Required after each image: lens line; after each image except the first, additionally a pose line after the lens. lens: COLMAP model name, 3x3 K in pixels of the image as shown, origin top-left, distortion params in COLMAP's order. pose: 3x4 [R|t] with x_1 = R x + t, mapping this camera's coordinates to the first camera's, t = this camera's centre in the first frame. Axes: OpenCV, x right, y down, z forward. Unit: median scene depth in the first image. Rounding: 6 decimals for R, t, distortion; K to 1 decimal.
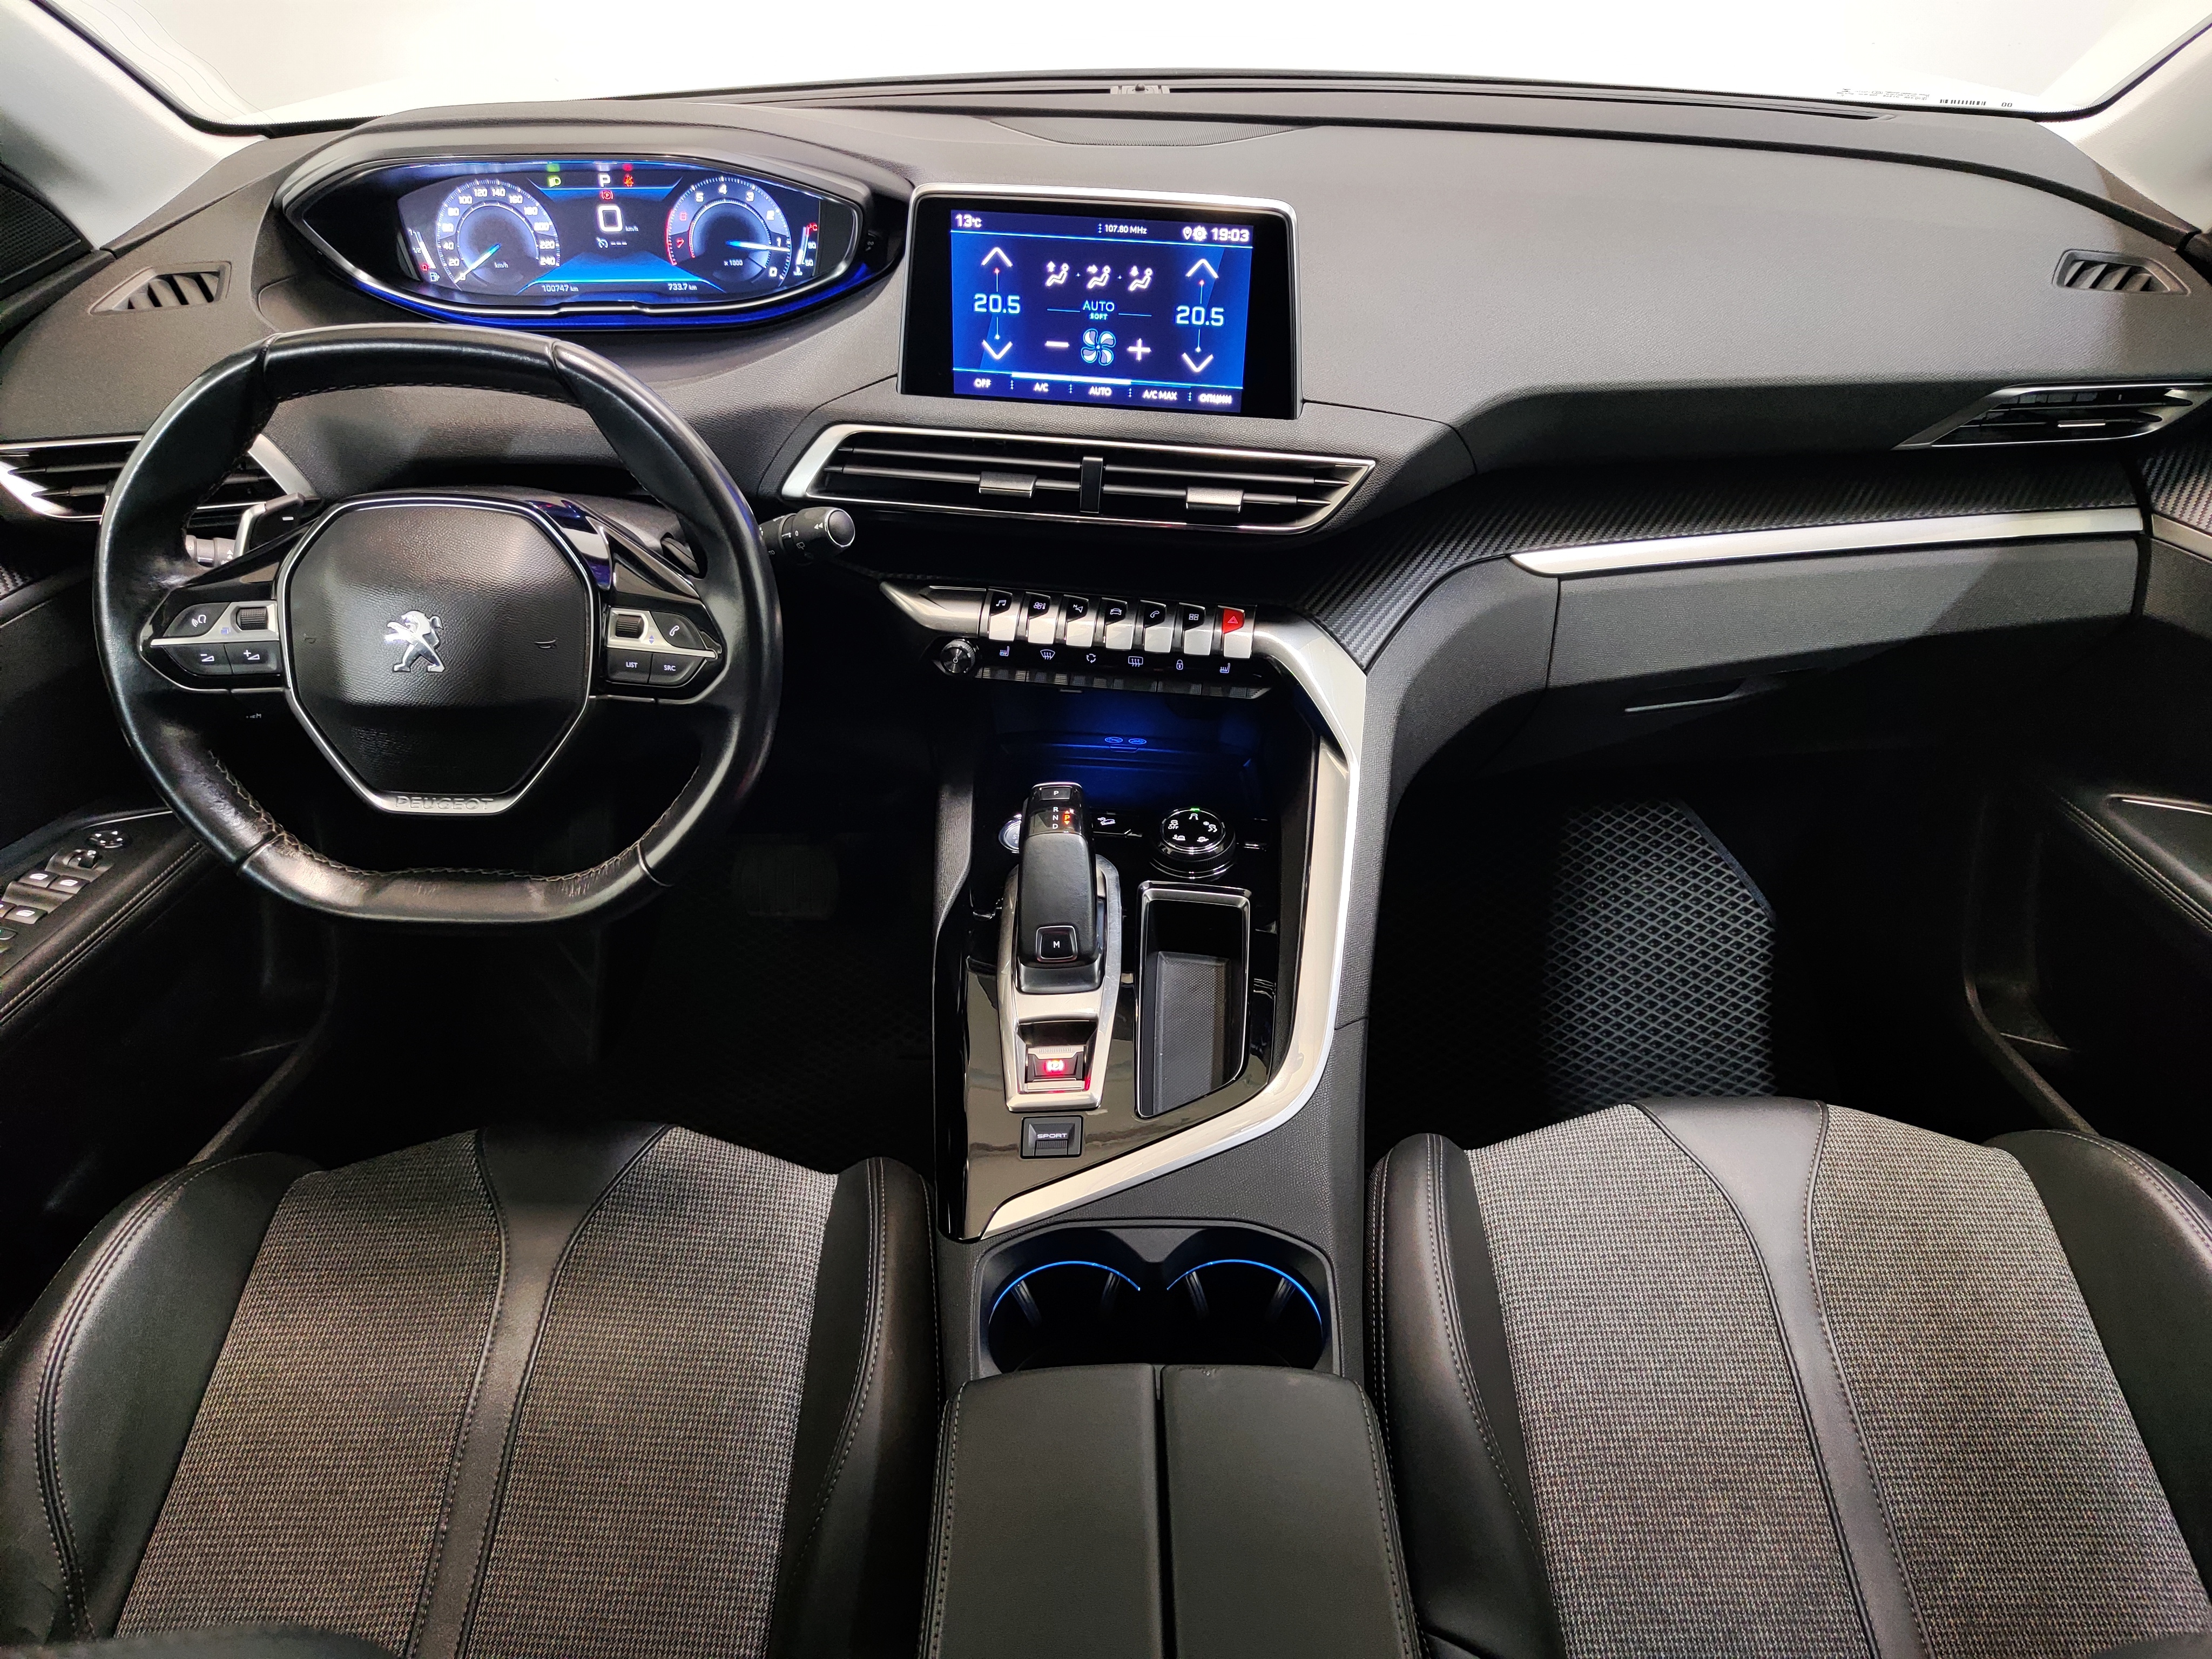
lens RADIAL K [[1538.5, 0, 1111.9], [0, 1538.5, 839.1], [0, 0, 1]] dist [-0.000793, 0.001078]
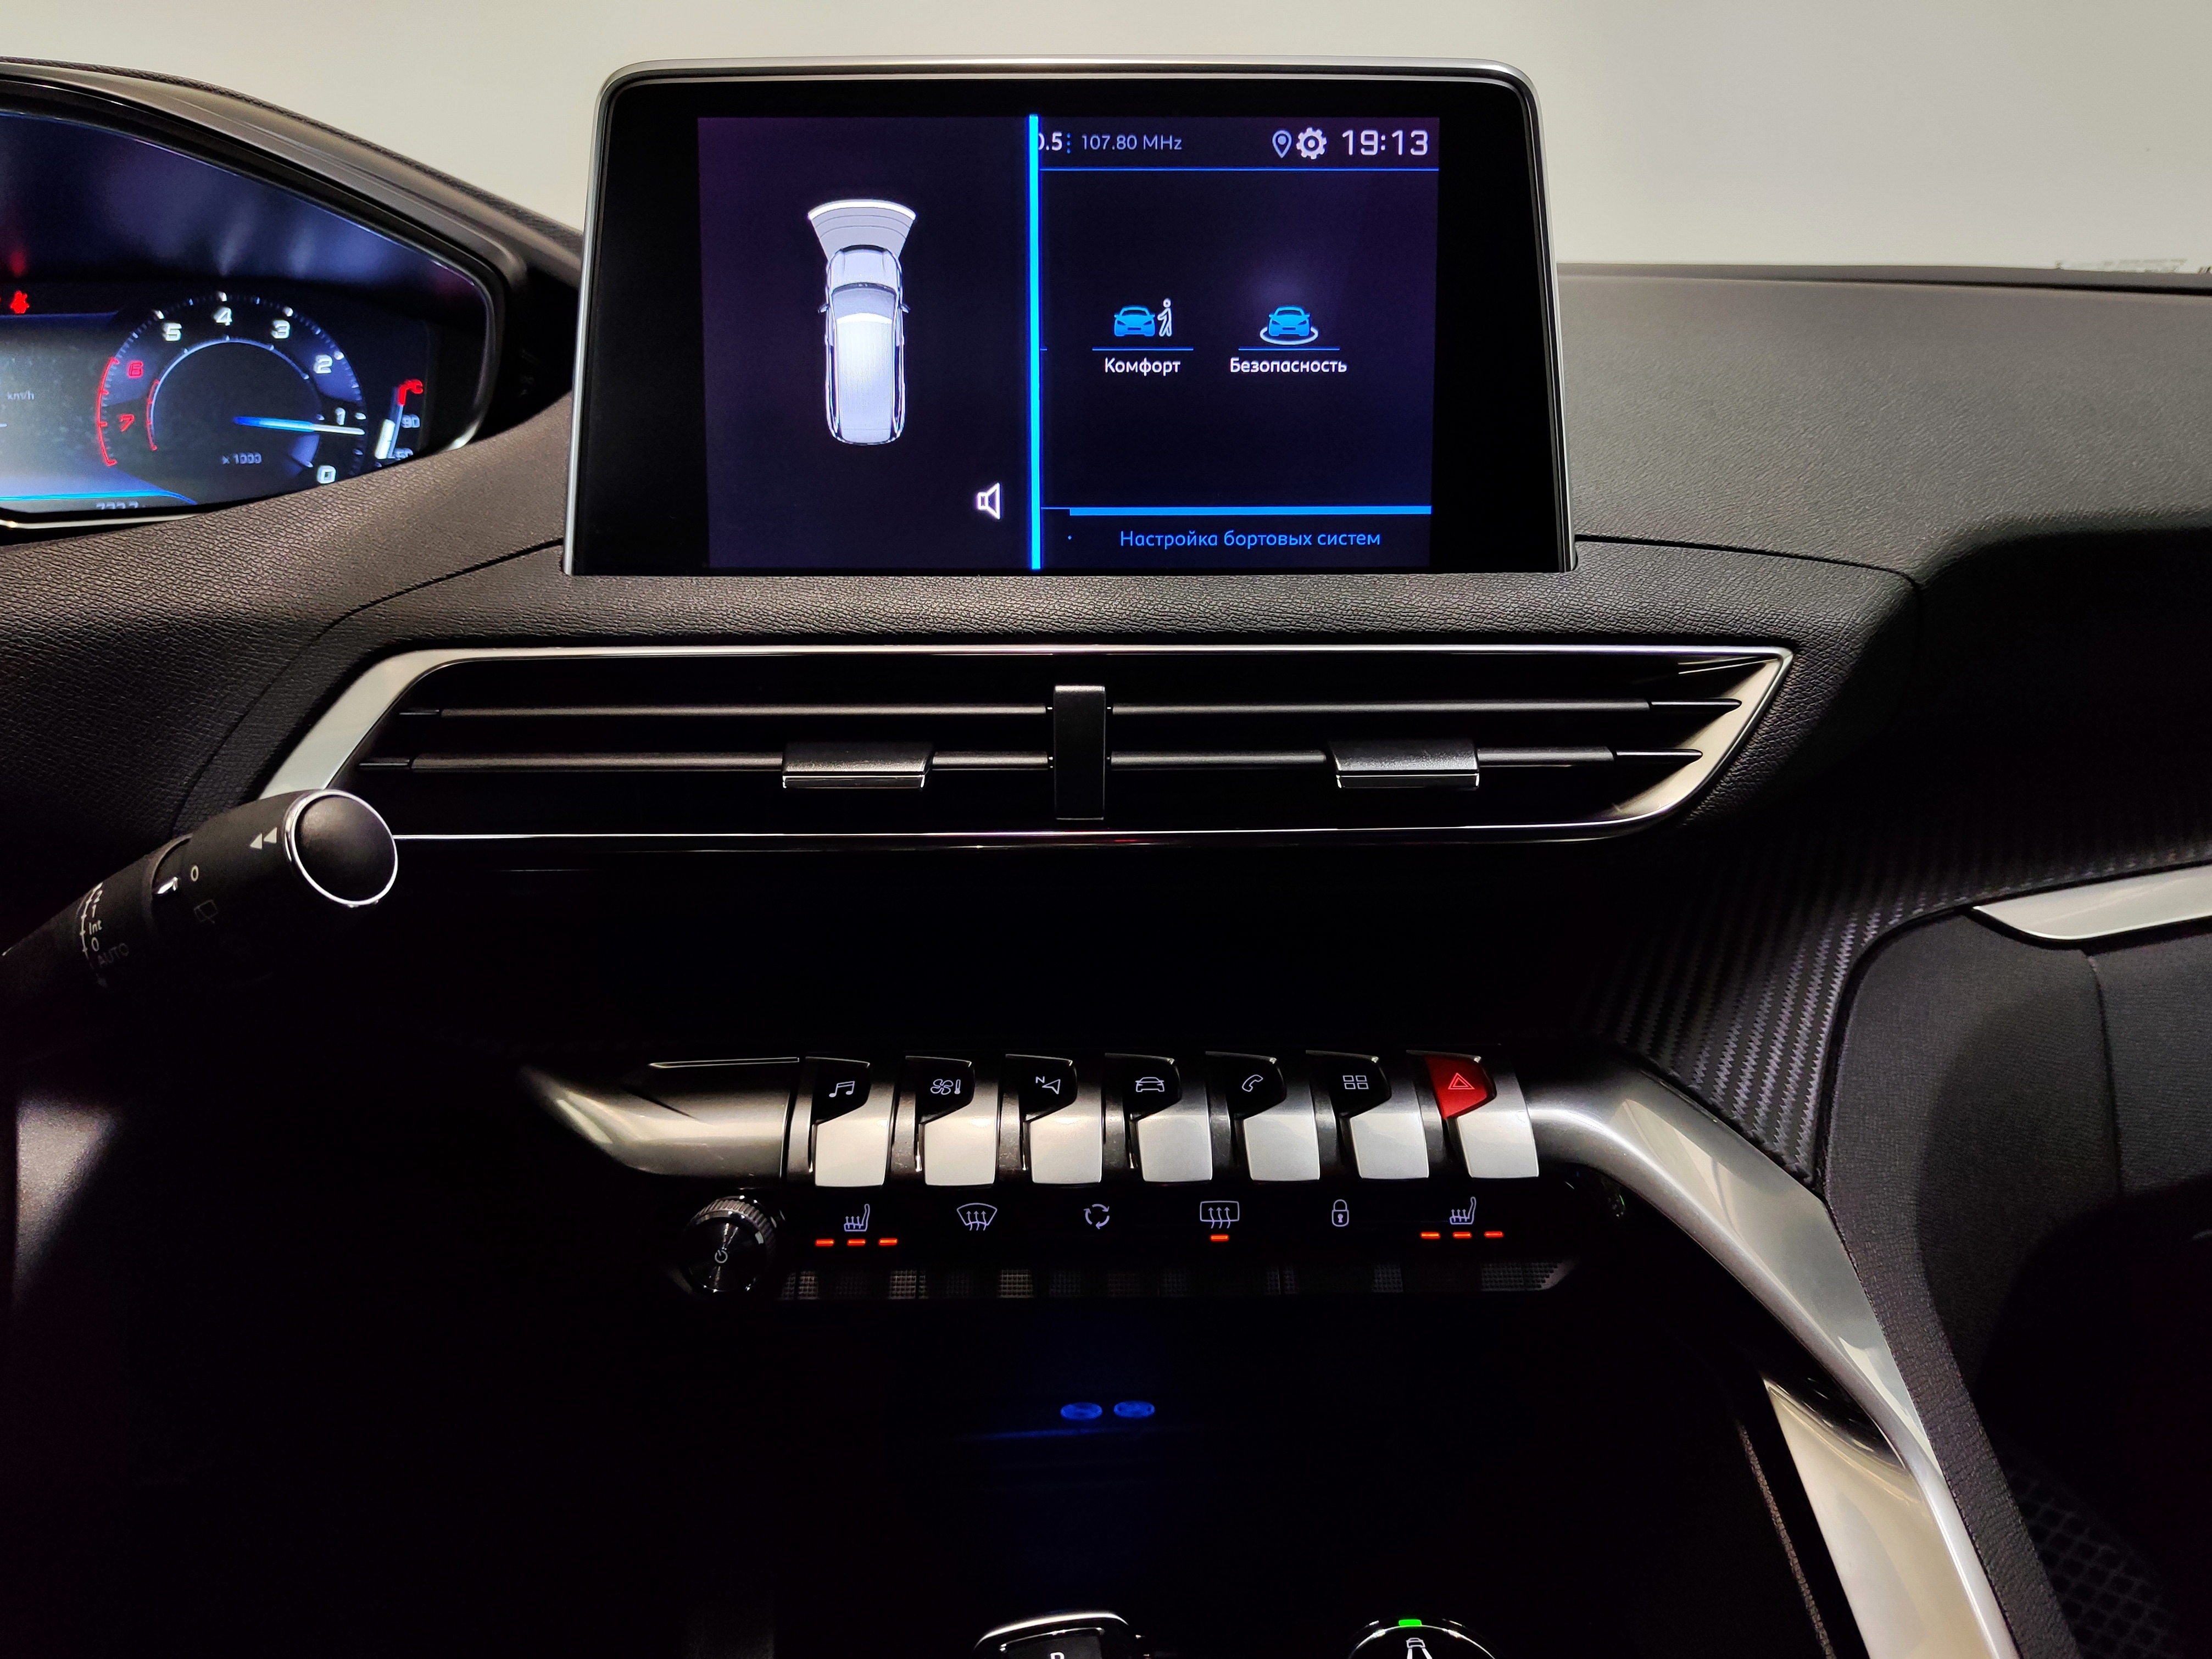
lens RADIAL K [[1568.0, 0, 1093.5], [0, 1568.0, 814.2], [0, 0, 1]] dist [0.000833, -0.002611]
pose [[0.987760, -0.048992, 0.148089, -0.066633], [0.099981, 0.927577, -0.360006, -0.073286], [-0.119727, 0.370405, 0.921122, 0.629802]]
